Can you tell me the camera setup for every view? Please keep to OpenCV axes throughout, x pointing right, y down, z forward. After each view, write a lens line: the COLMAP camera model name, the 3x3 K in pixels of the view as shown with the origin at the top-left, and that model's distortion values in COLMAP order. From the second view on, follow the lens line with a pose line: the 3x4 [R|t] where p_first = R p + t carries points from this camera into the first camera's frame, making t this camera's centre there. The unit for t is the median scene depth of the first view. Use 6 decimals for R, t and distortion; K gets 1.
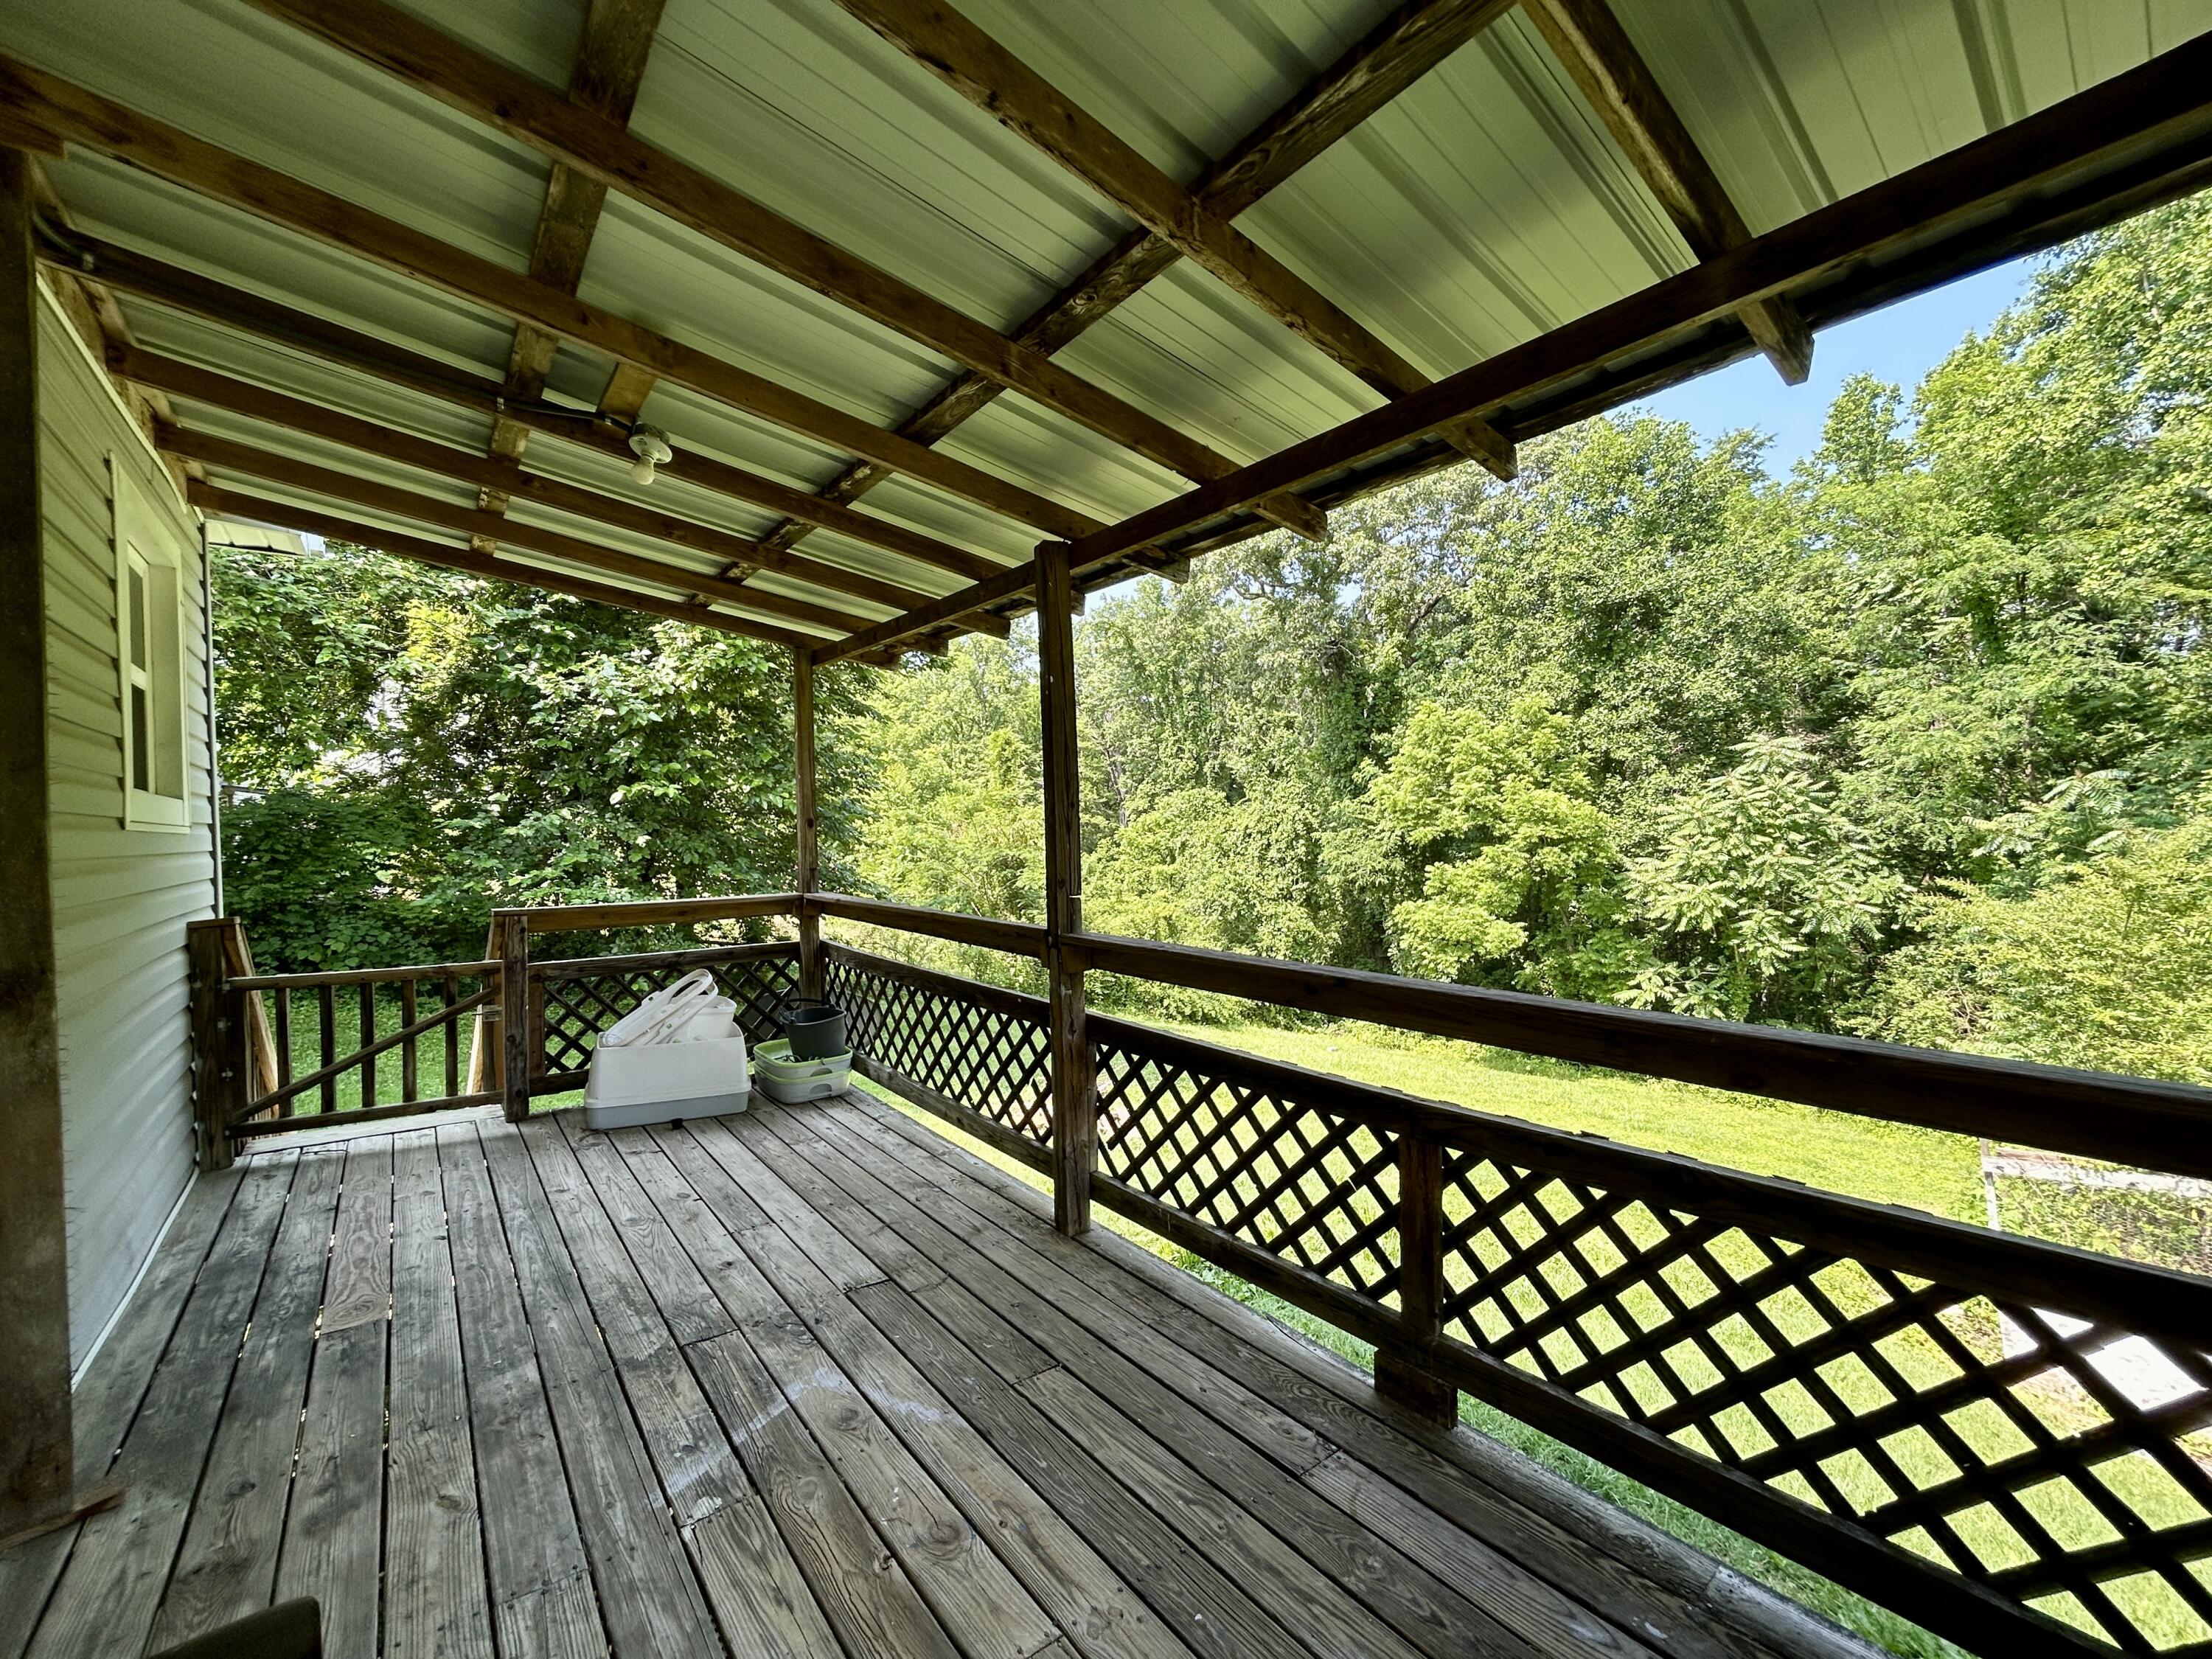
lens RADIAL K [[890.2, 0, 1089.0], [0, 890.2, 826.4], [0, 0, 1]] dist [-0.000517, 0.000246]
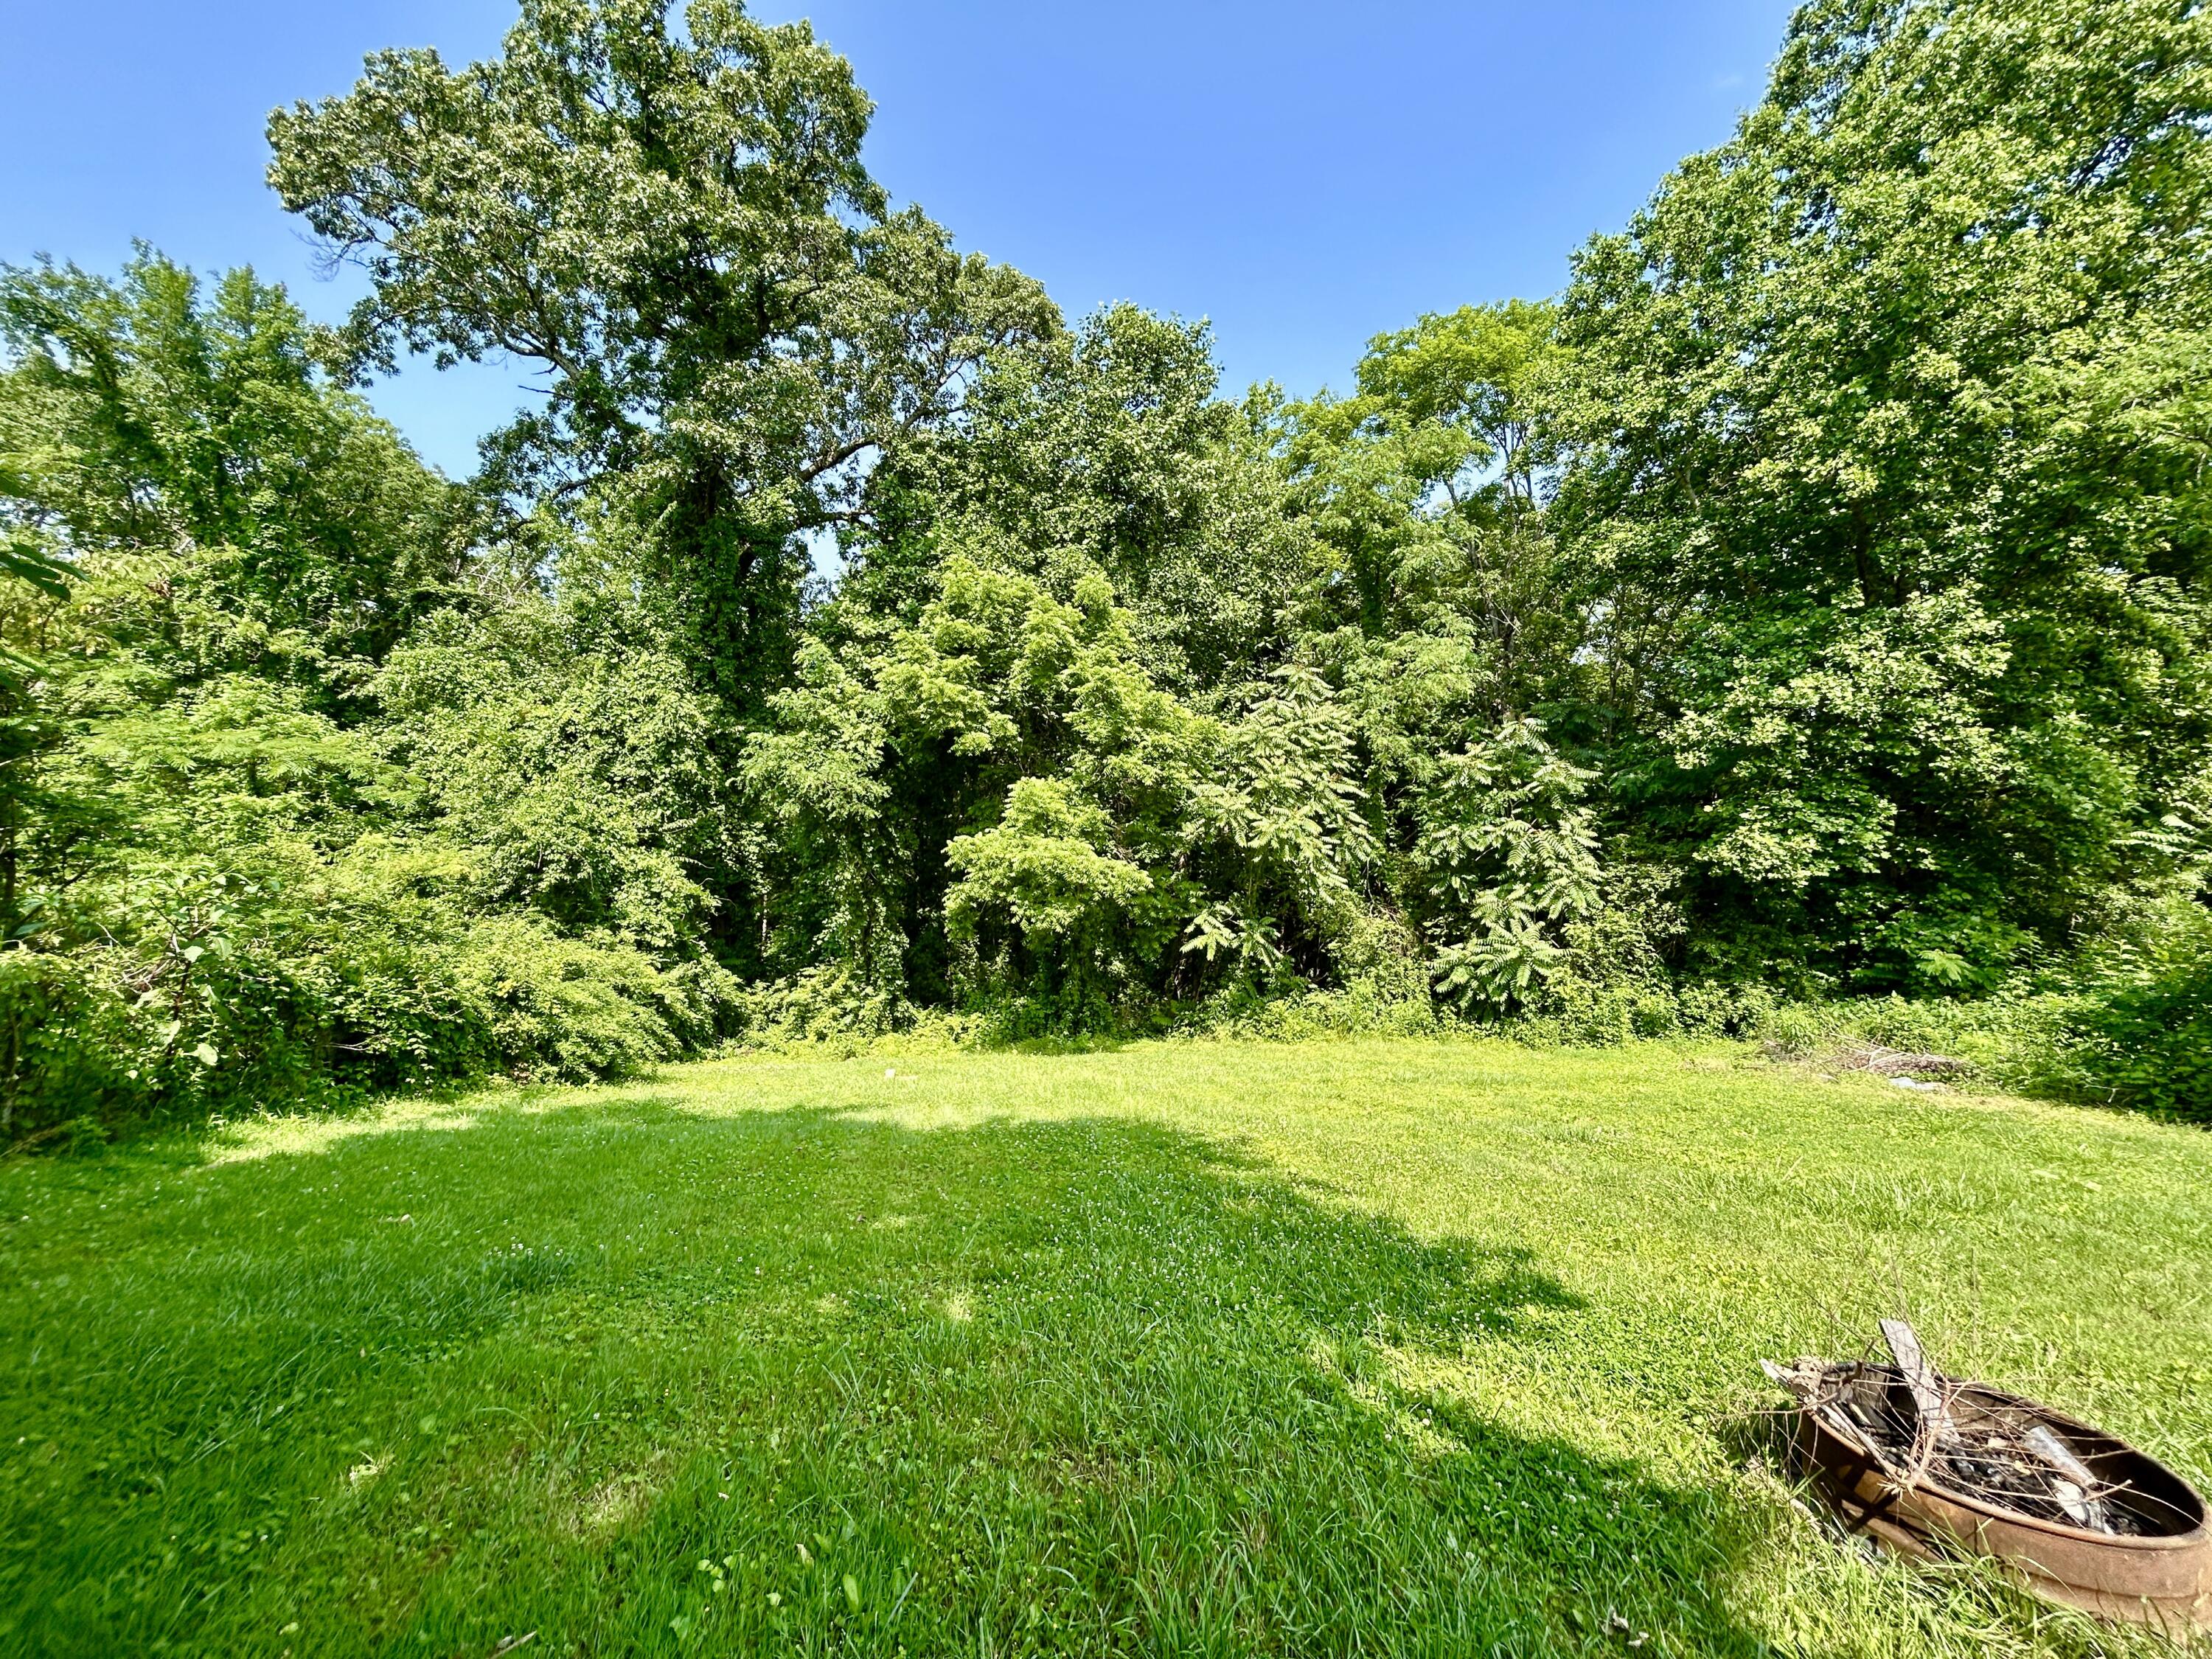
lens RADIAL K [[902.8, 0, 1102.2], [0, 902.8, 819.4], [0, 0, 1]] dist [-0.000840, -0.000430]
pose [[0.549714, 0.028855, 0.834854, -0.163090], [-0.039325, 0.999189, -0.008641, 0.077074], [-0.834427, -0.028081, 0.550403, 0.551010]]
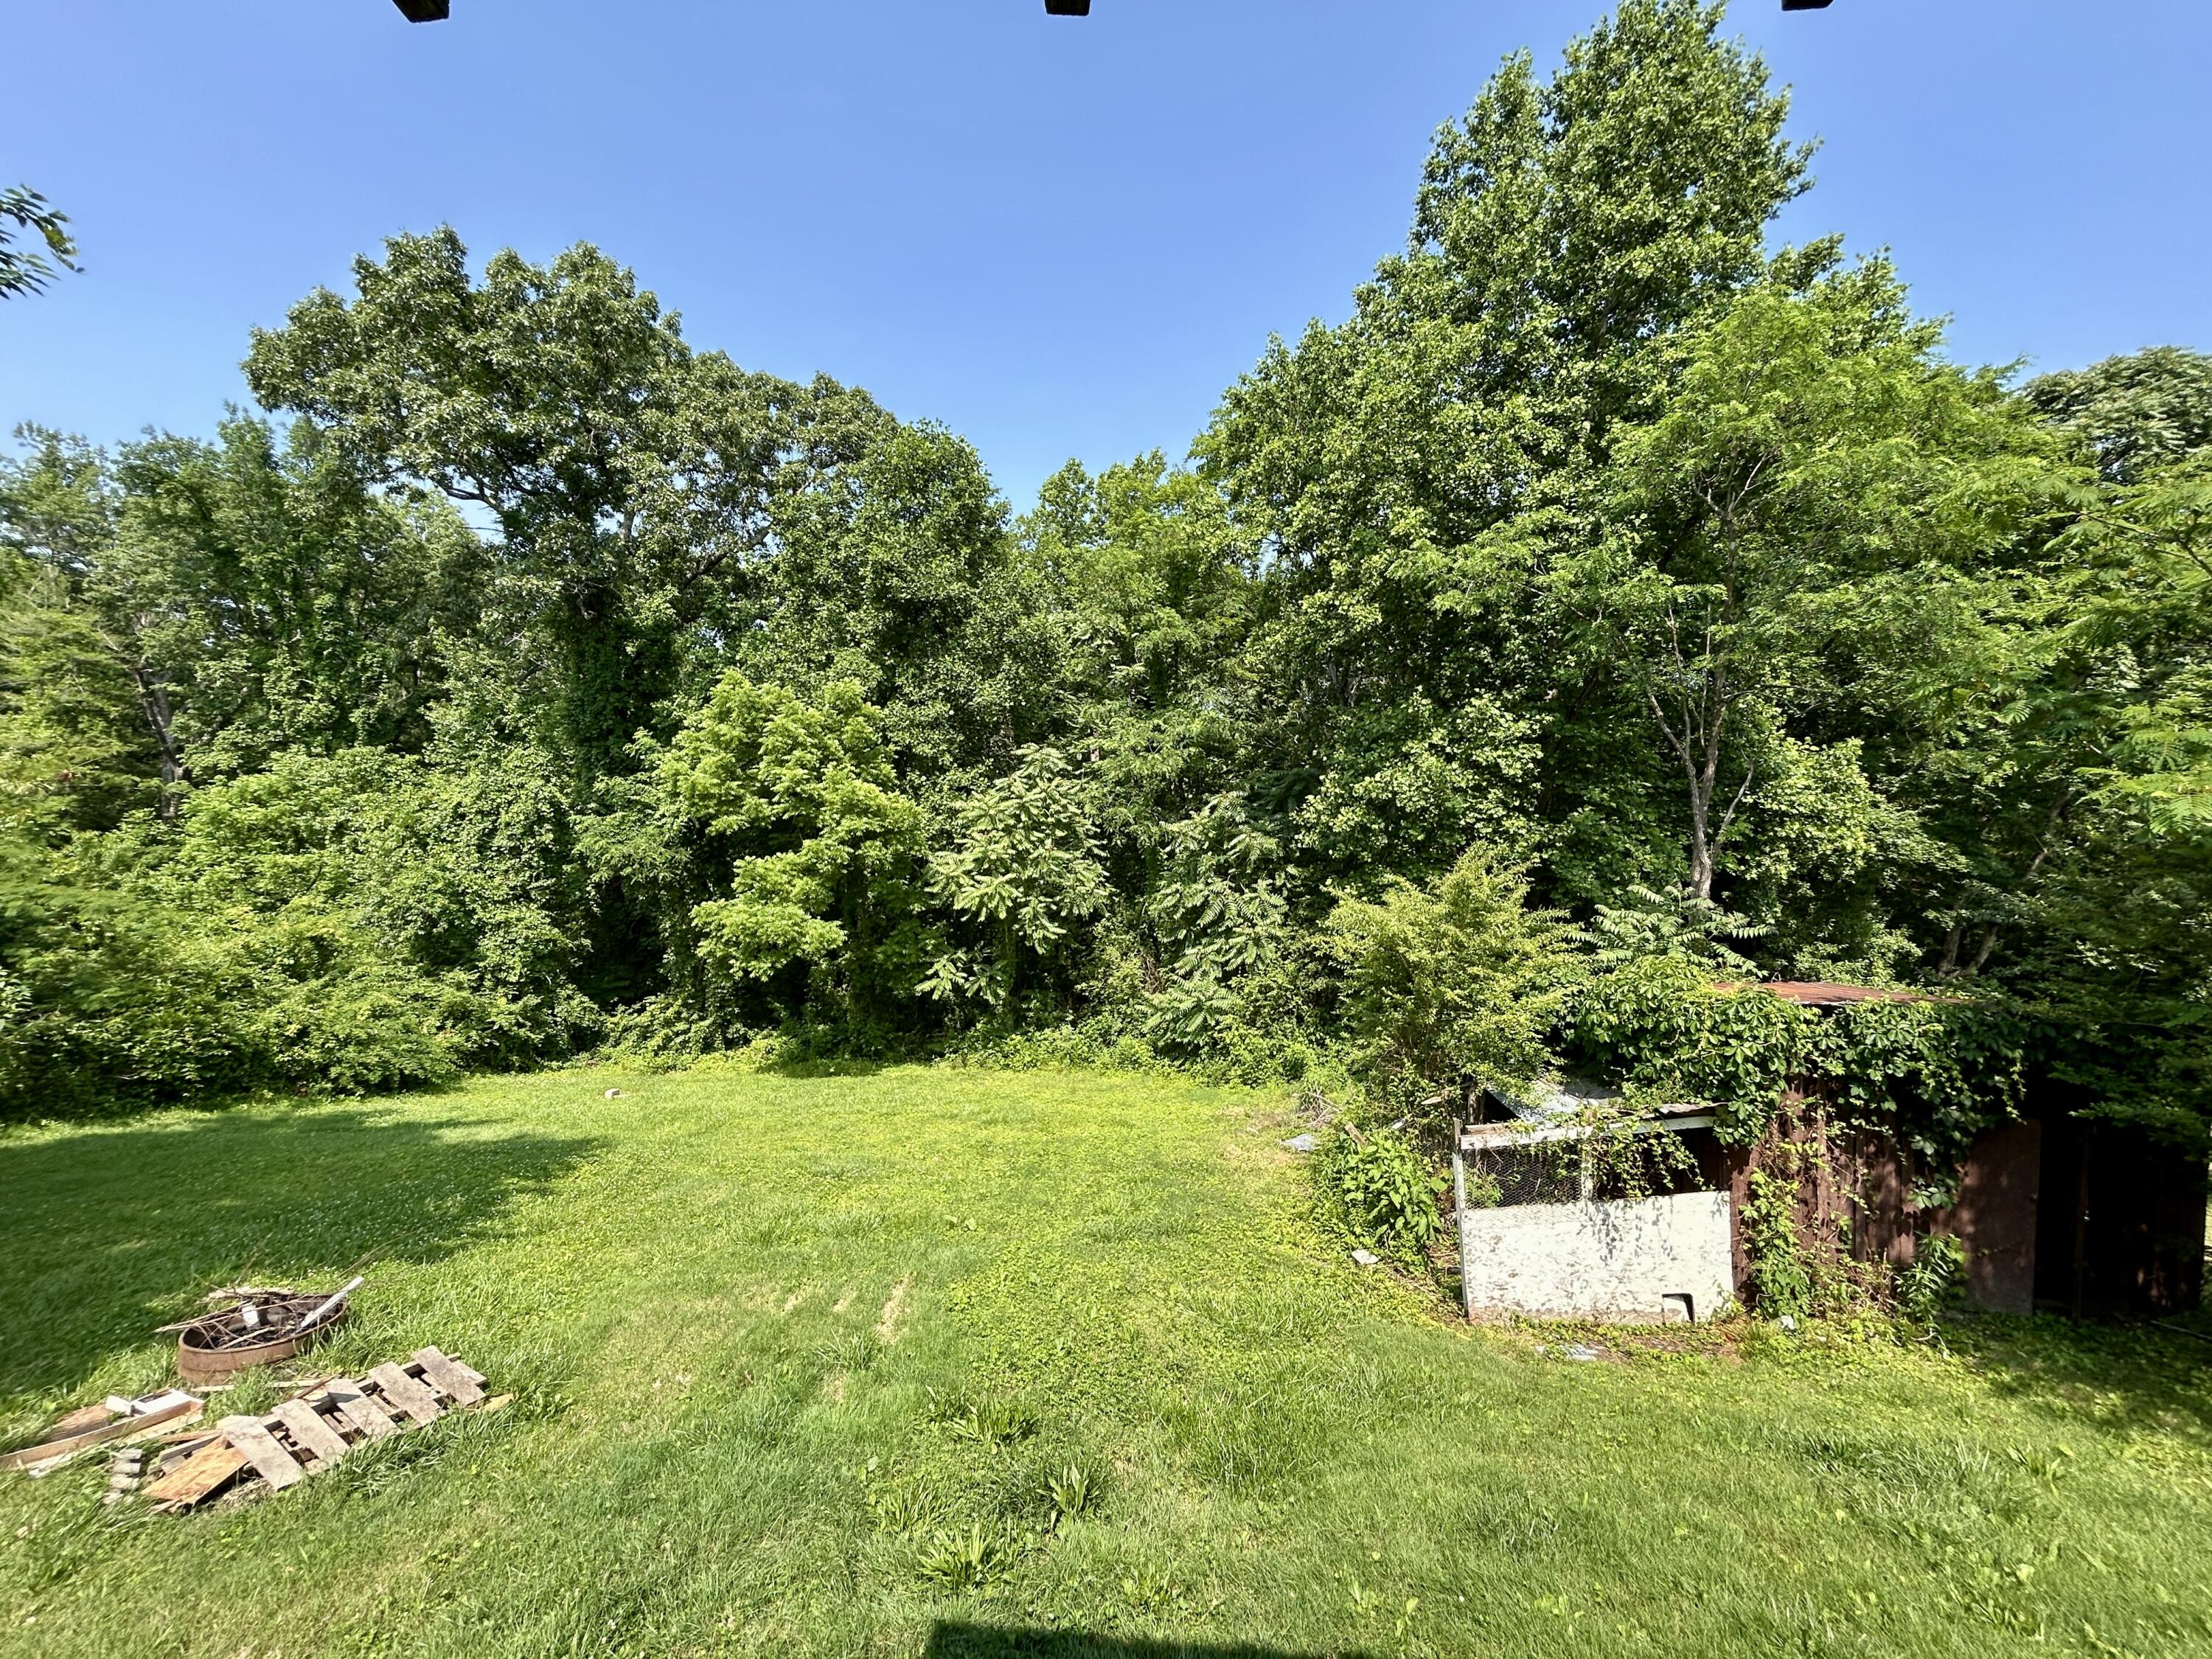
lens RADIAL K [[890.2, 0, 1089.0], [0, 890.2, 826.4], [0, 0, 1]] dist [-0.000517, 0.000246]
pose [[0.655919, 0.015887, 0.754664, -0.050318], [-0.034407, 0.999369, 0.008867, -0.007980], [-0.754047, -0.031781, 0.656051, 0.172311]]
